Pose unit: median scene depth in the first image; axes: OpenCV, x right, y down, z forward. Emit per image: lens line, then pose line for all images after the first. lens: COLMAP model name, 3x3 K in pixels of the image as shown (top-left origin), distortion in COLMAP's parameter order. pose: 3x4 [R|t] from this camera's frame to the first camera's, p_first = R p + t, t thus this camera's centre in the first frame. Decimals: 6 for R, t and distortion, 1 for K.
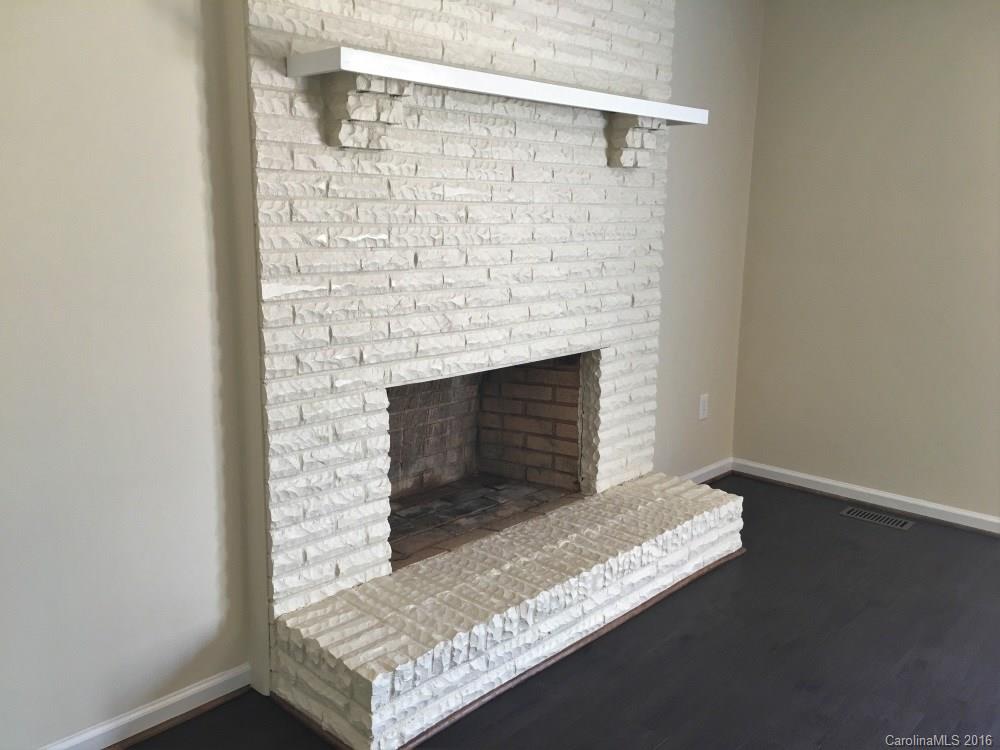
lens RADIAL K [[841.8, 0, 482.2], [0, 841.8, 364.8], [0, 0, 1]] dist [0.071743, -0.070023]
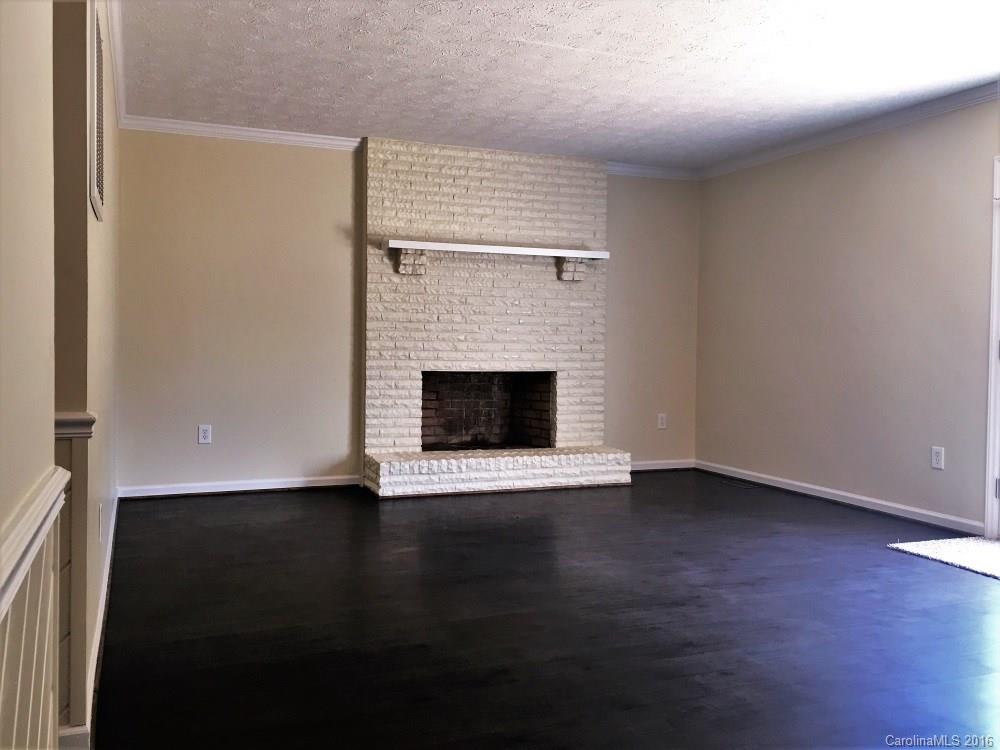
lens RADIAL K [[841.8, 0, 474.5], [0, 841.8, 365.5], [0, 0, 1]] dist [0.071743, -0.070023]
pose [[0.901530, 0.012341, -0.432541, 1.077641], [-0.082351, 0.986218, -0.143502, 0.350418], [0.424809, 0.164991, 0.890121, -1.093814]]
